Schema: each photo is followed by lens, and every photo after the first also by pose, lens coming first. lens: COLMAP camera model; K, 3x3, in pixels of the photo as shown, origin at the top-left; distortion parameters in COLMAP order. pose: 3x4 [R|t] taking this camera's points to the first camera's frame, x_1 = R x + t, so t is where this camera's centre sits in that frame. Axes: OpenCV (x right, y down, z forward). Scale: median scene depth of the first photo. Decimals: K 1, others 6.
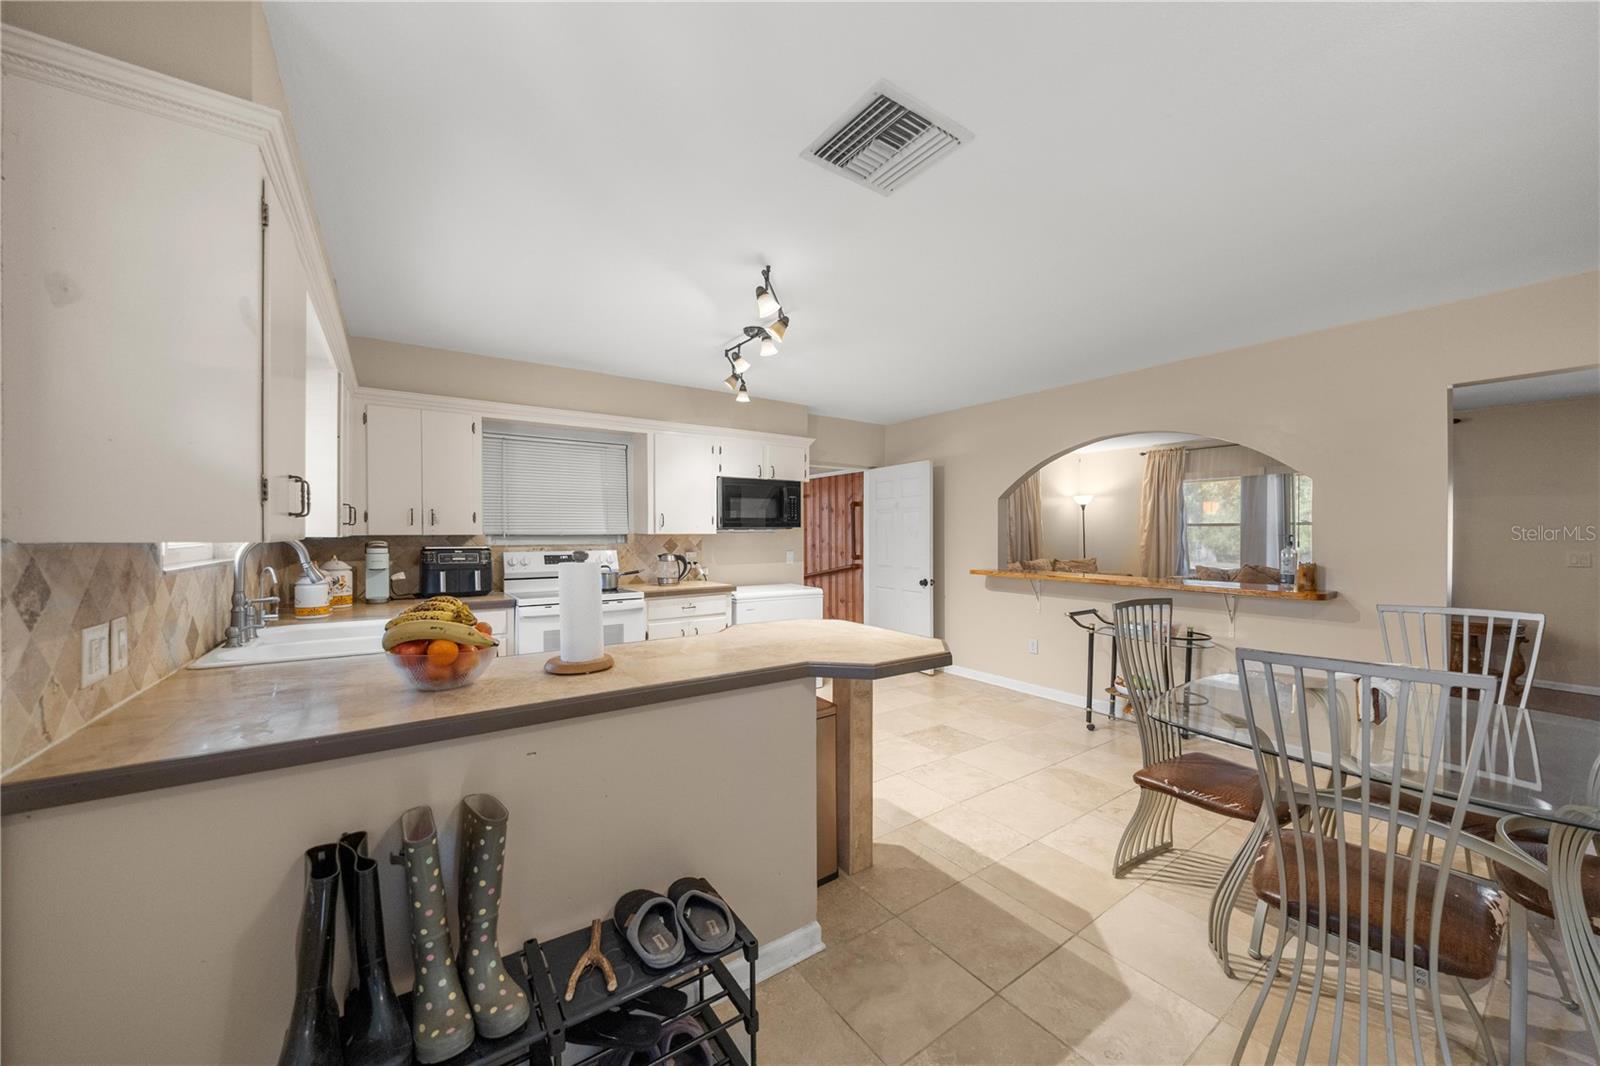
lens RADIAL K [[594.2, 0, 800.0], [0, 594.2, 533.0], [0, 0, 1]] dist [0.001058, 0.004303]
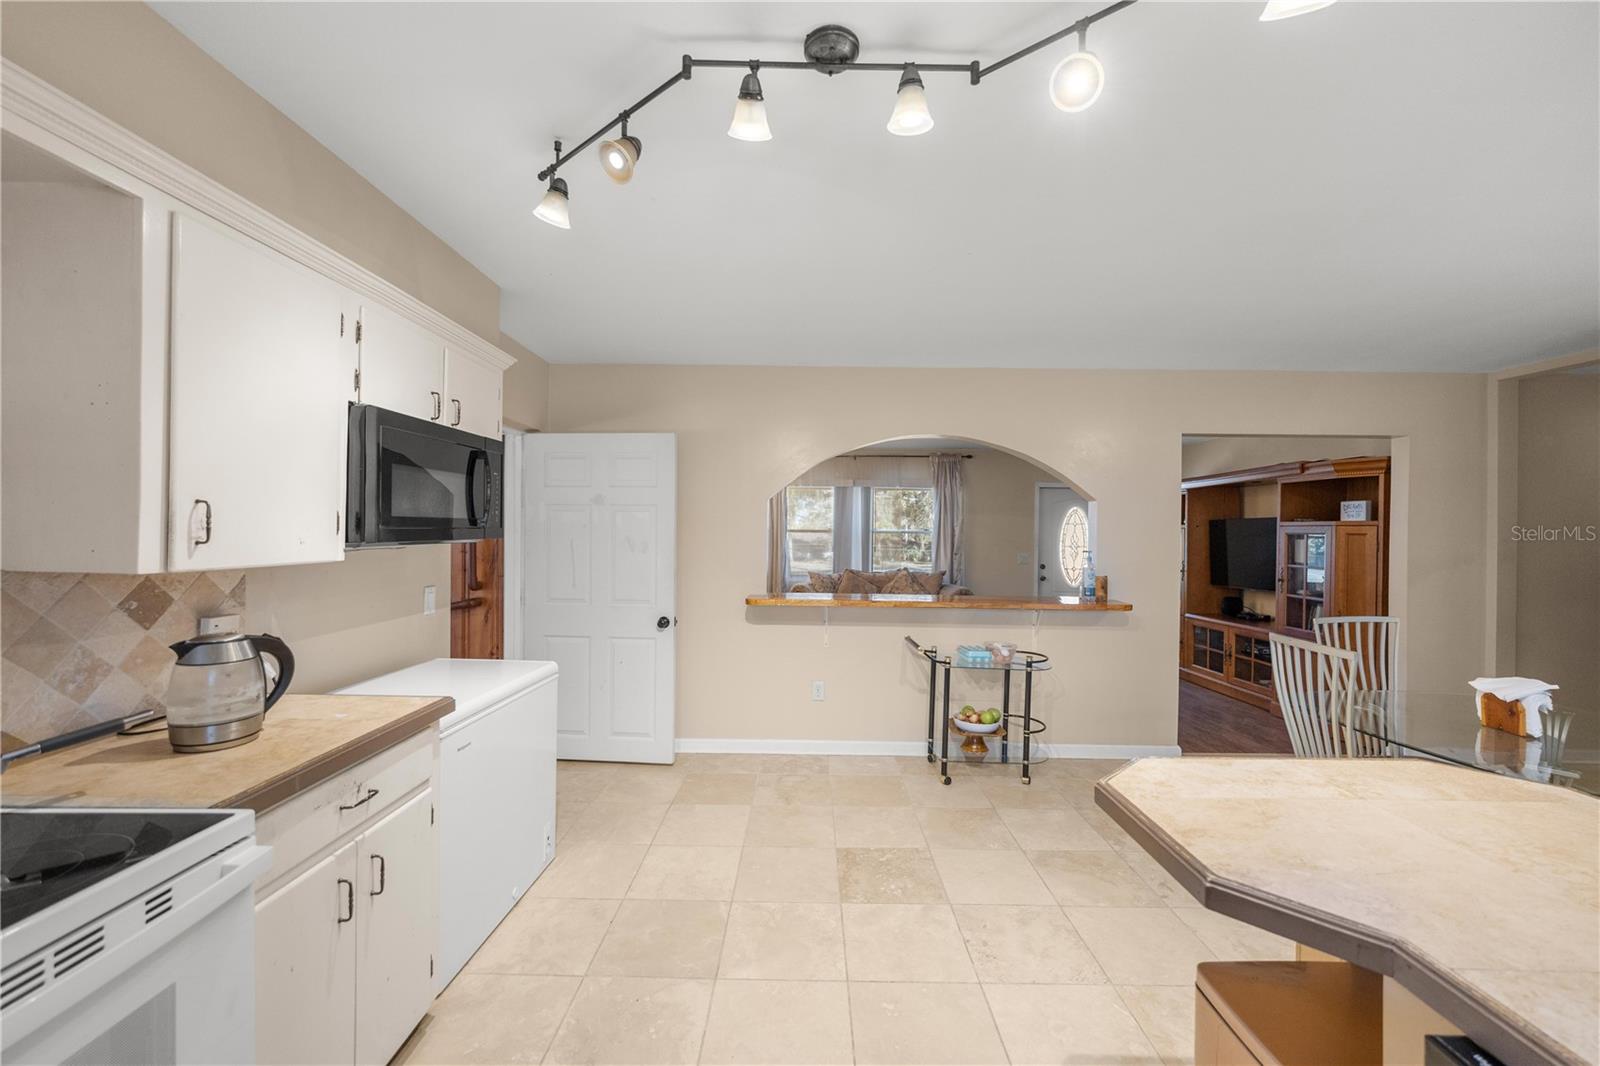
lens RADIAL K [[631.1, 0, 818.2], [0, 631.1, 530.0], [0, 0, 1]] dist [-0.000050, -0.000075]
pose [[0.563926, 0.008435, 0.825782, -0.296852], [-0.012613, 0.999919, -0.001601, -0.019724], [-0.825729, -0.009513, 0.563987, 0.548875]]
